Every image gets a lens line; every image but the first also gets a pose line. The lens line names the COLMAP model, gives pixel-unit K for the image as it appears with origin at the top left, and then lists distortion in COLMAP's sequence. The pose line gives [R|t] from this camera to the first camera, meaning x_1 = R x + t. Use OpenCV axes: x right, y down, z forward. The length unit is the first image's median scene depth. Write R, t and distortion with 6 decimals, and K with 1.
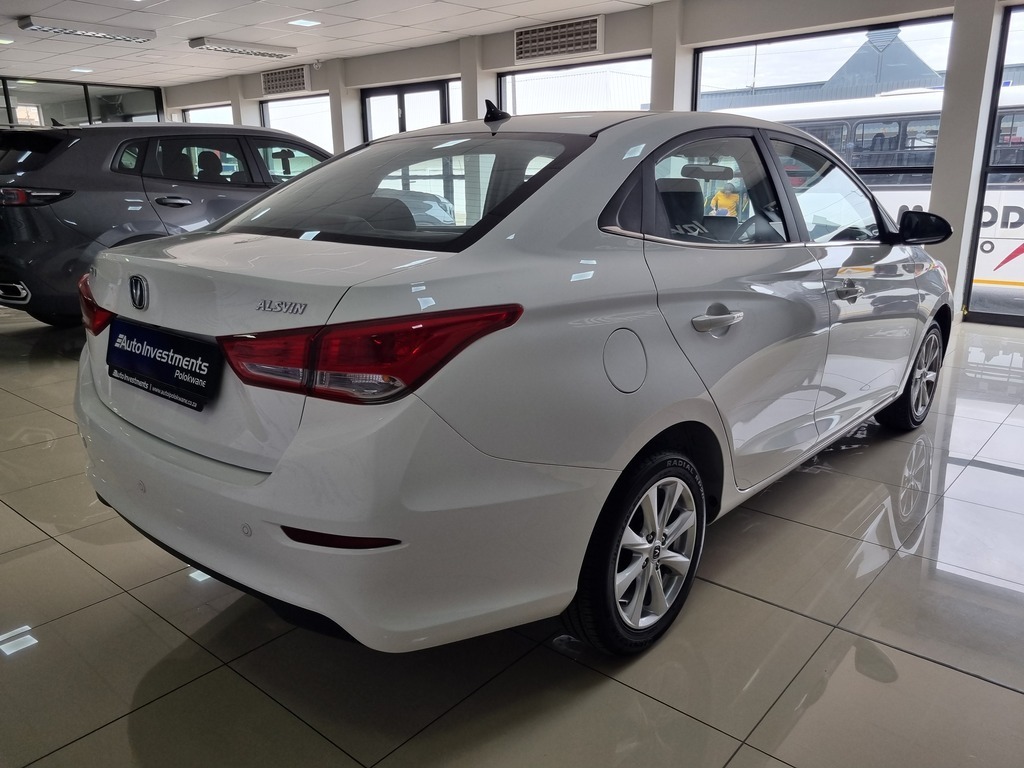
lens RADIAL K [[778.3, 0, 525.8], [0, 778.3, 389.9], [0, 0, 1]] dist [0.027239, -0.000408]
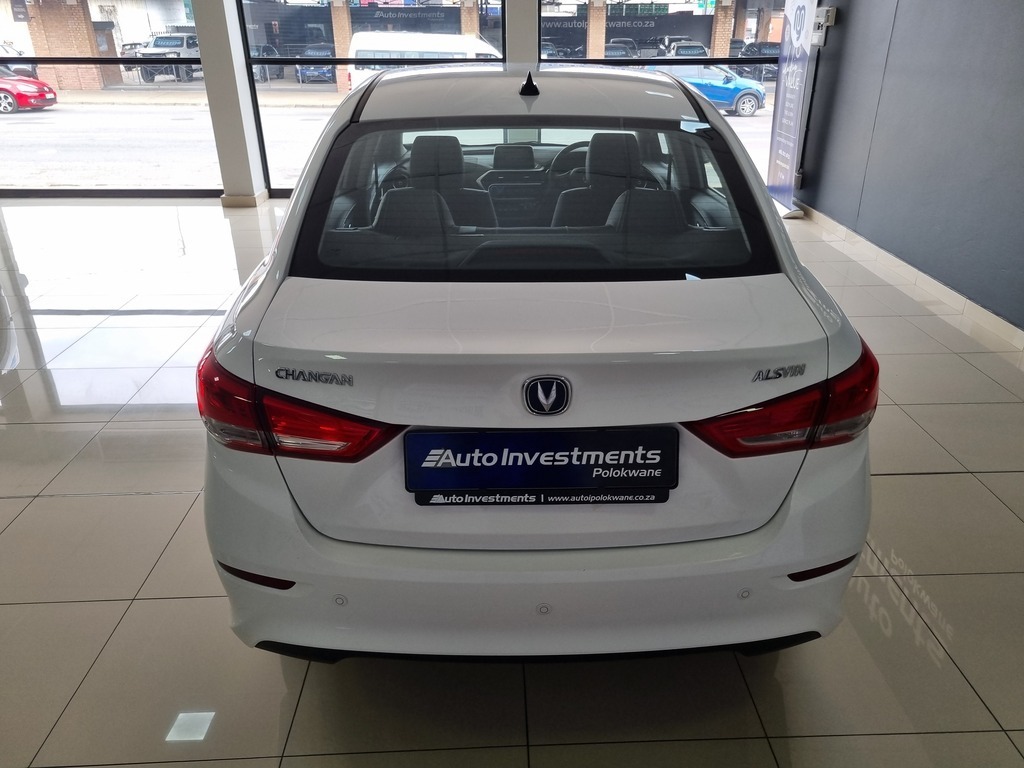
lens RADIAL K [[778.3, 0, 528.0], [0, 778.3, 385.0], [0, 0, 1]] dist [0.027180, -0.009241]
pose [[0.732609, -0.280450, 0.620187, -1.020174], [0.175506, 0.958192, 0.225977, -0.325413], [-0.657634, -0.056707, 0.751201, 0.411633]]
